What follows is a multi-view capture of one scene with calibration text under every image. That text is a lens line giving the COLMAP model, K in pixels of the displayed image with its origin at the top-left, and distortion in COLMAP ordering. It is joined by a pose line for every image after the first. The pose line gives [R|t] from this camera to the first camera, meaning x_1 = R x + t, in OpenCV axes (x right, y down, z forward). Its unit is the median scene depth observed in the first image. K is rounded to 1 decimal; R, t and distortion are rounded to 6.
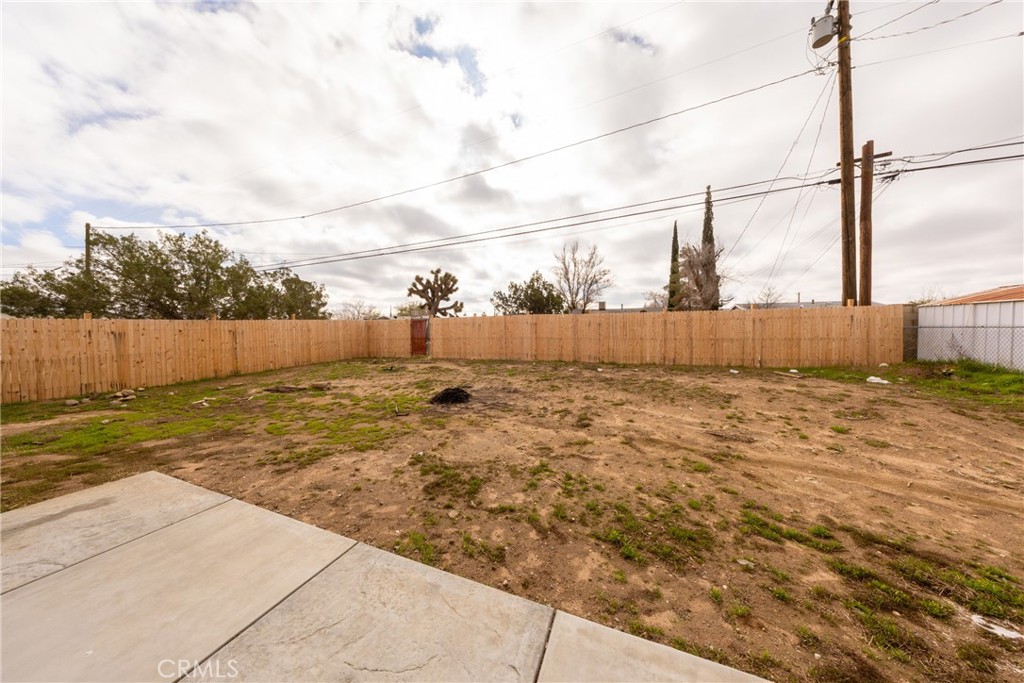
lens RADIAL K [[300.1, 0, 508.1], [0, 300.1, 336.0], [0, 0, 1]] dist [-0.002662, -0.000056]
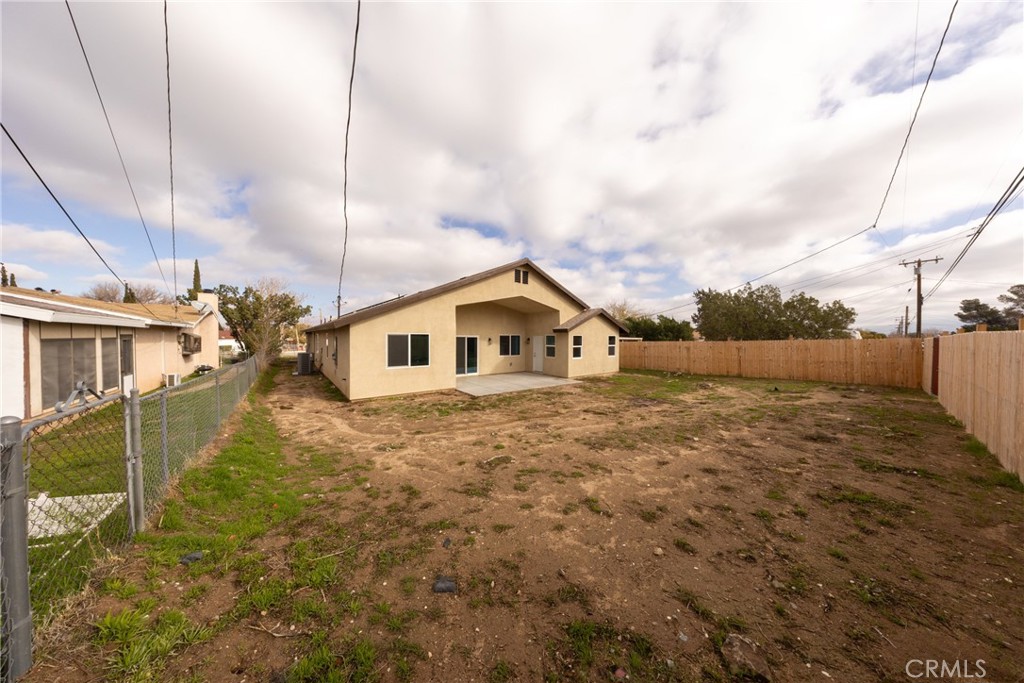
lens RADIAL K [[300.1, 0, 522.1], [0, 300.1, 344.2], [0, 0, 1]] dist [-0.002662, -0.000056]
pose [[-0.494100, 0.018485, -0.869208, 1.731944], [-0.016645, 0.999390, 0.030715, -0.113108], [0.869246, 0.029644, -0.493491, 1.420347]]
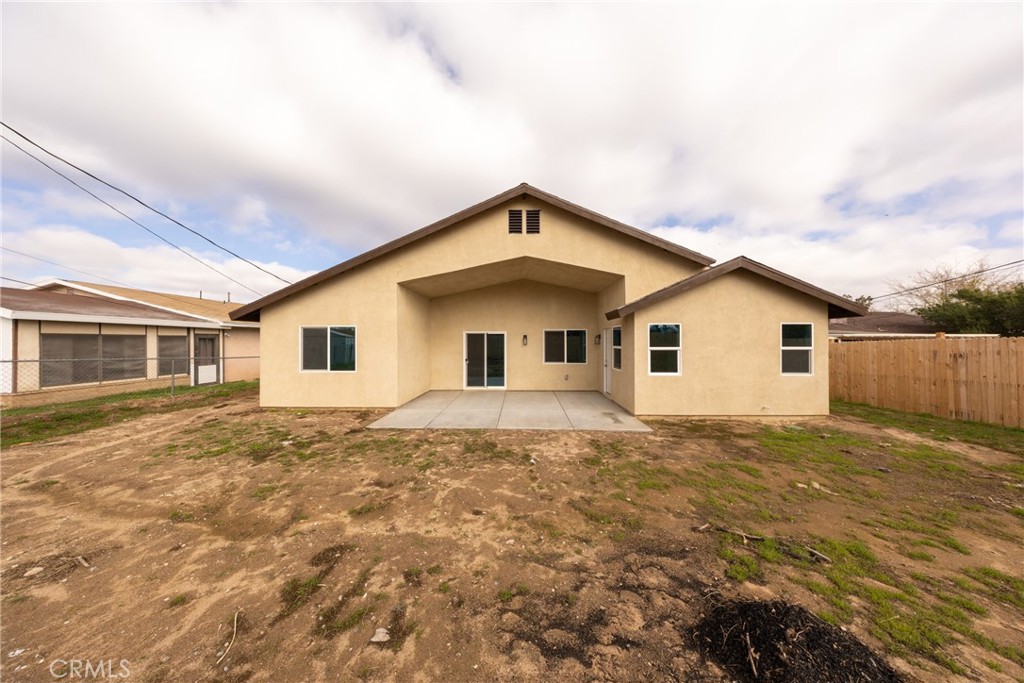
lens RADIAL K [[300.1, 0, 507.8], [0, 300.1, 340.8], [0, 0, 1]] dist [-0.002662, -0.000056]
pose [[-0.941338, 0.000123, -0.337466, 0.132282], [-0.003191, 0.999952, 0.009266, -0.057894], [0.337451, 0.009799, -0.941292, 1.457975]]
